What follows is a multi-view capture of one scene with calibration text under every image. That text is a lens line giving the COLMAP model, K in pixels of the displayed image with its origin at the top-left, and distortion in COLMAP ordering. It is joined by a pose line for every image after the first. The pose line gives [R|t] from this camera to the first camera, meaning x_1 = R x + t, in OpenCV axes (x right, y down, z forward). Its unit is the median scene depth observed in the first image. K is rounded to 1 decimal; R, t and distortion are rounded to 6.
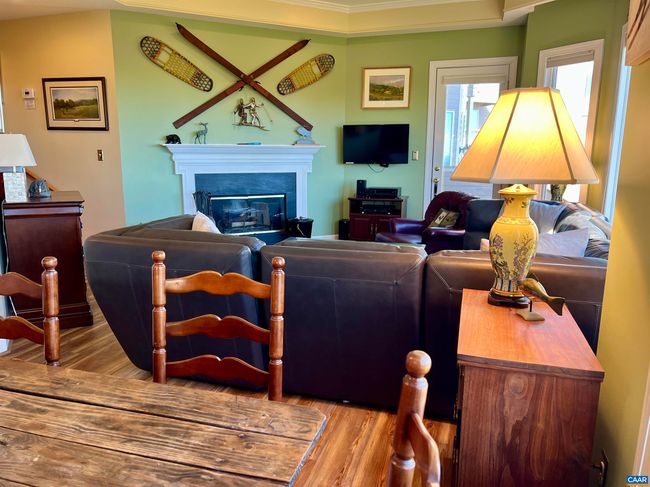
lens RADIAL K [[489.6, 0, 325.0], [0, 489.6, 243.5], [0, 0, 1]] dist [0.077417, -0.091065]
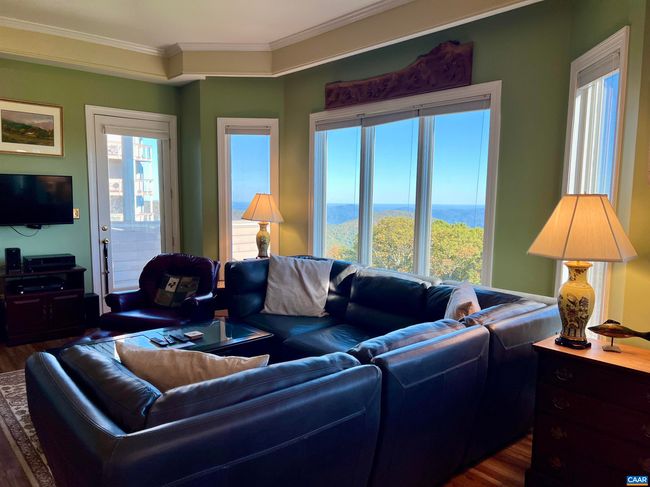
lens RADIAL K [[489.6, 0, 325.0], [0, 489.6, 243.5], [0, 0, 1]] dist [0.077417, -0.091065]
pose [[0.520582, -0.082745, 0.849793, -0.315164], [0.148534, 0.988893, 0.005298, -0.074407], [-0.840793, 0.123465, 0.527090, 0.229339]]
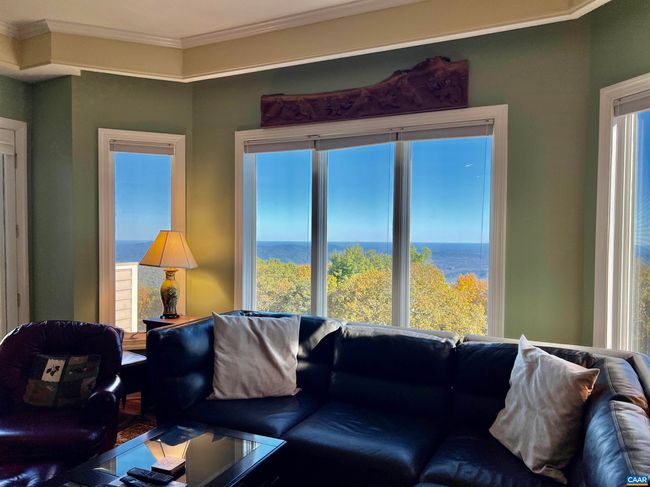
lens RADIAL K [[489.6, 0, 325.0], [0, 489.6, 243.5], [0, 0, 1]] dist [0.077417, -0.091065]
pose [[0.161160, -0.023712, 0.986643, -0.243695], [0.175075, 0.984543, -0.004935, -0.117238], [-0.971276, 0.173531, 0.162820, 0.463776]]
